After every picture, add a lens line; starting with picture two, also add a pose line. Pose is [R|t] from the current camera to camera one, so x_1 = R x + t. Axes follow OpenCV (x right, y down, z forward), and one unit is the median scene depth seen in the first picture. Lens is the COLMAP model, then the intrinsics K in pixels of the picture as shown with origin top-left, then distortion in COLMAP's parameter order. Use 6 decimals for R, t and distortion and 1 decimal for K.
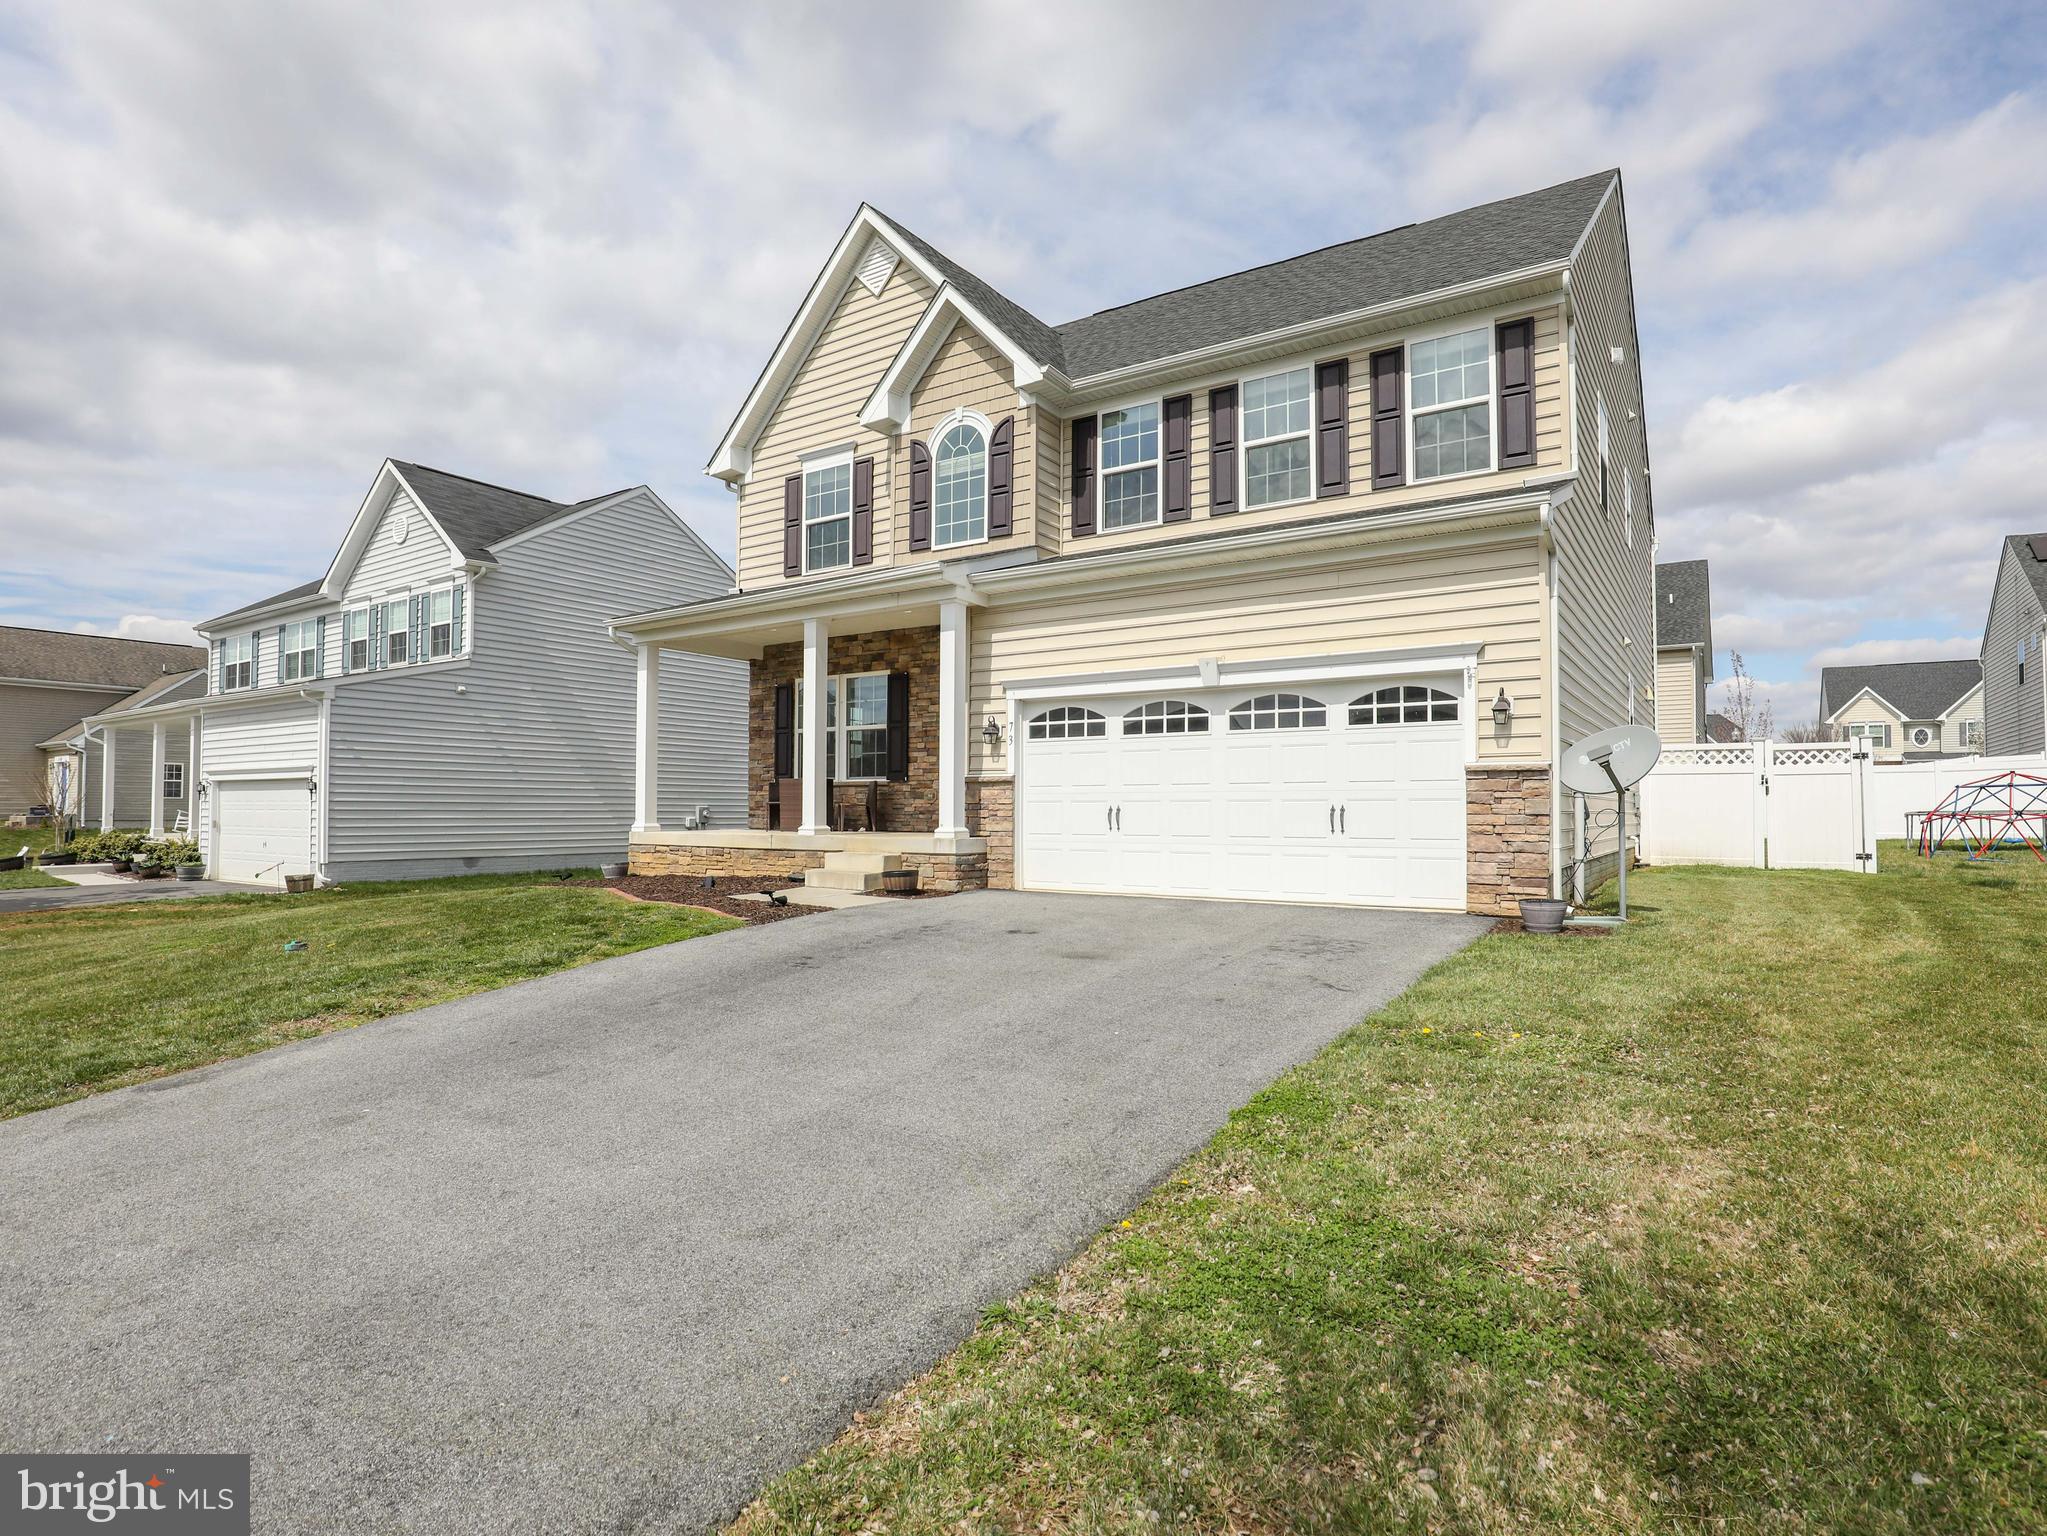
lens RADIAL K [[1182.2, 0, 1035.9], [0, 1182.2, 789.5], [0, 0, 1]] dist [-0.044555, 0.000606]
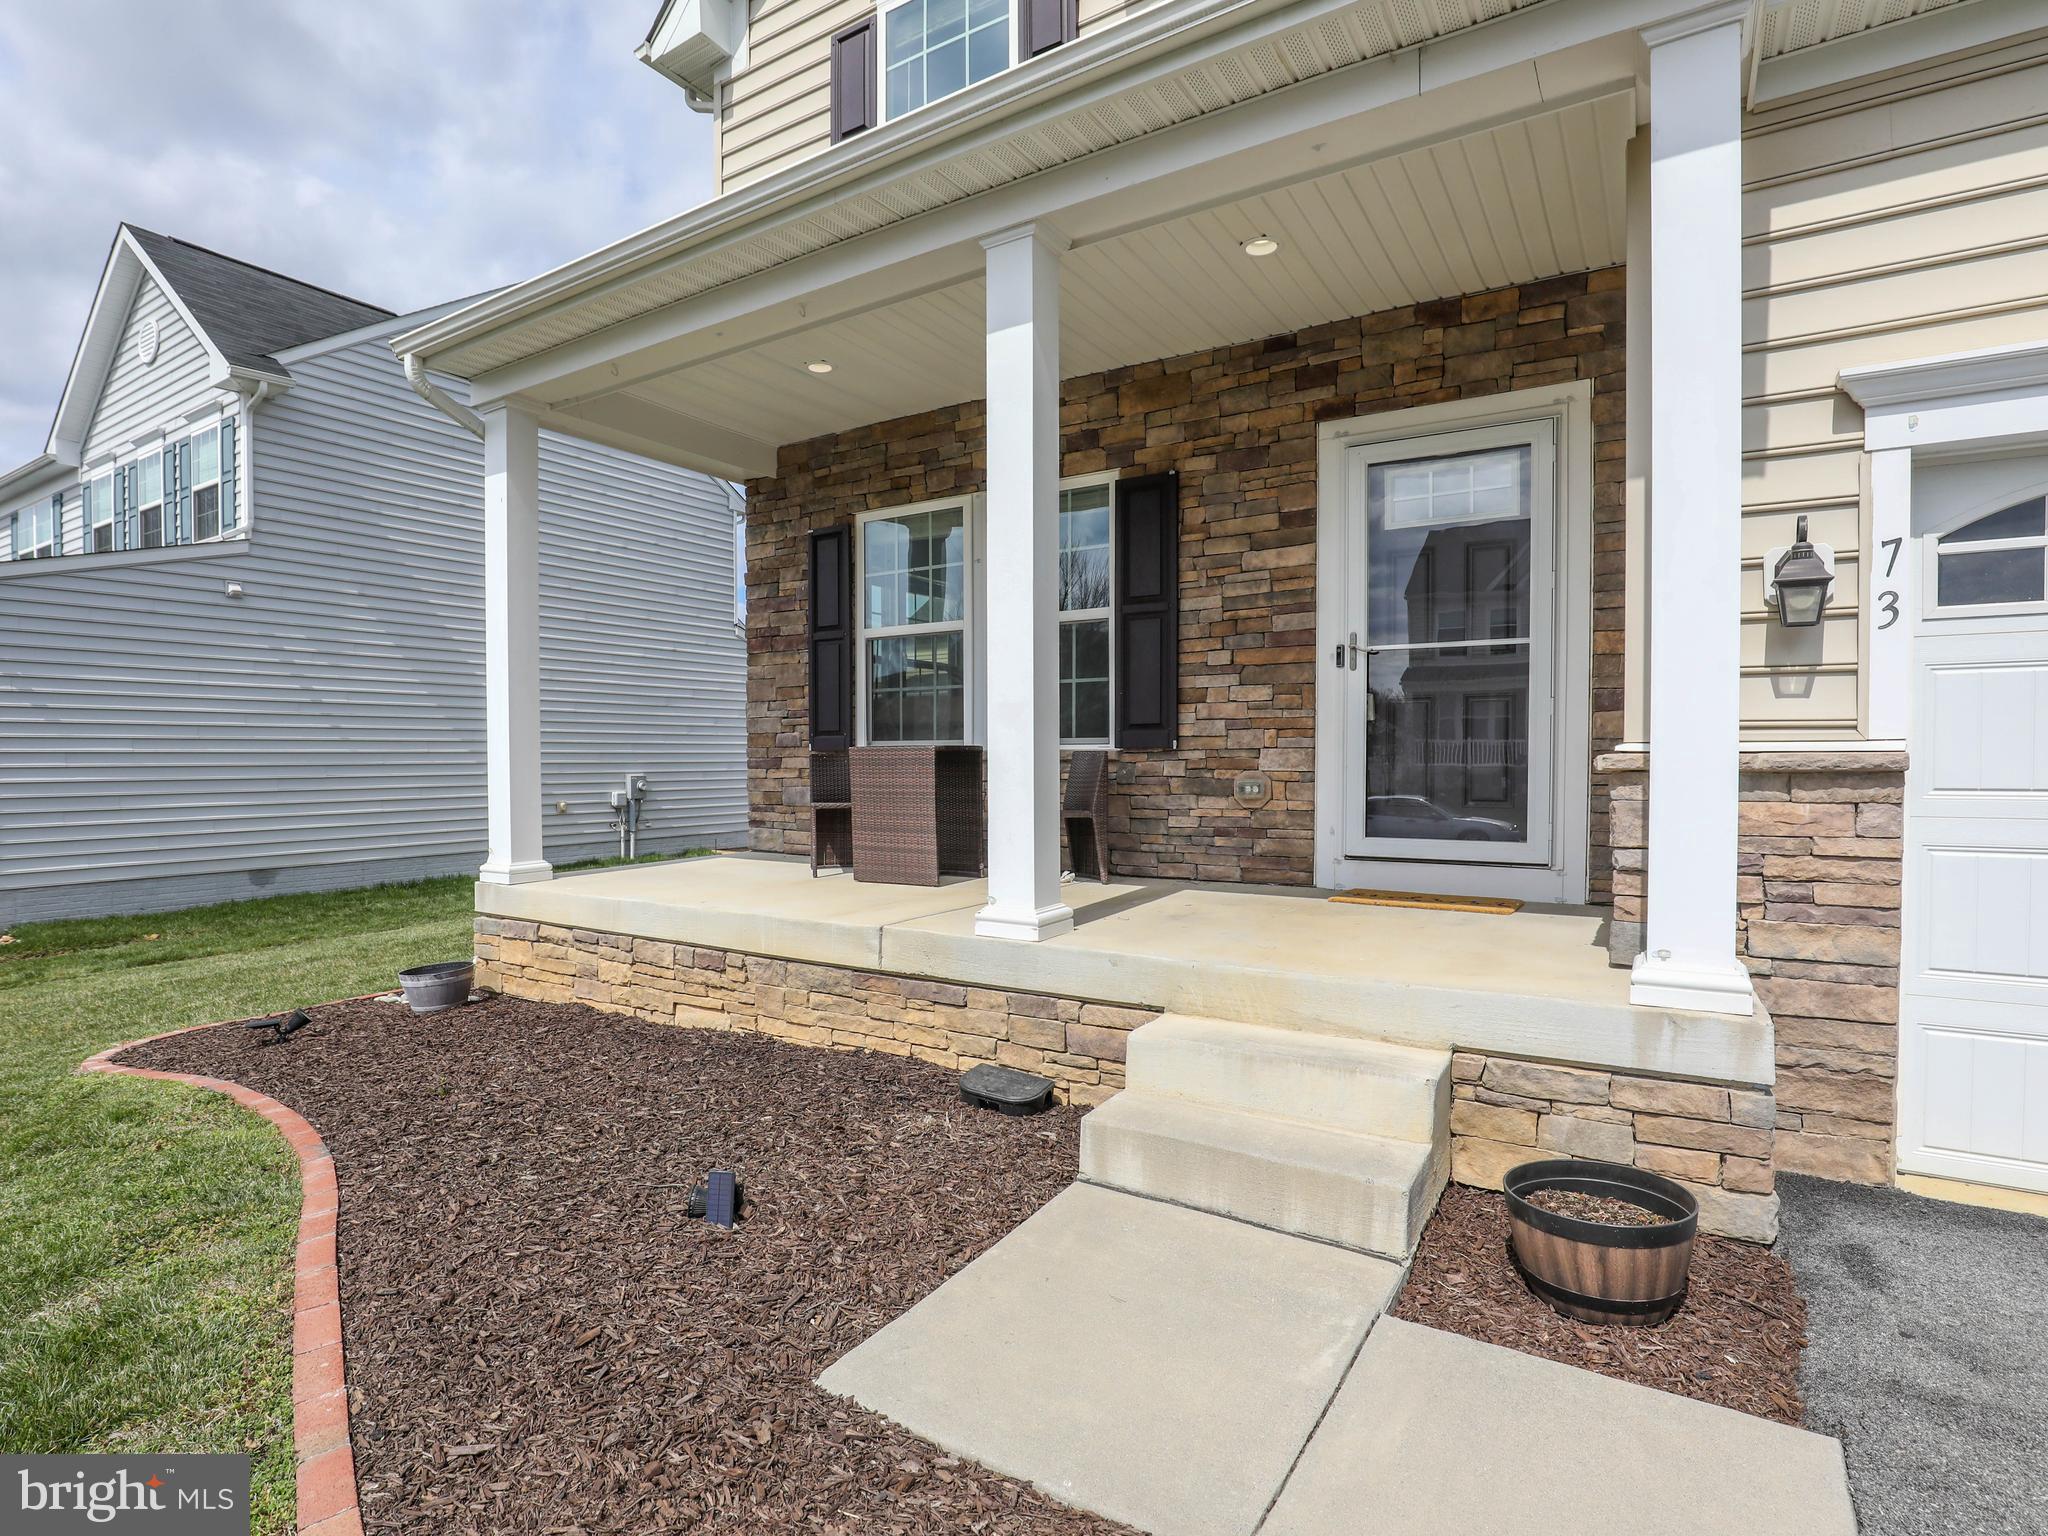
lens RADIAL K [[1119.5, 0, 911.7], [0, 1119.5, 789.9], [0, 0, 1]] dist [-0.039623, 0.007940]
pose [[0.999644, -0.007693, -0.025561, -0.171138], [0.009016, 0.998604, 0.052051, -0.012945], [0.025125, -0.052263, 0.998317, 0.573462]]
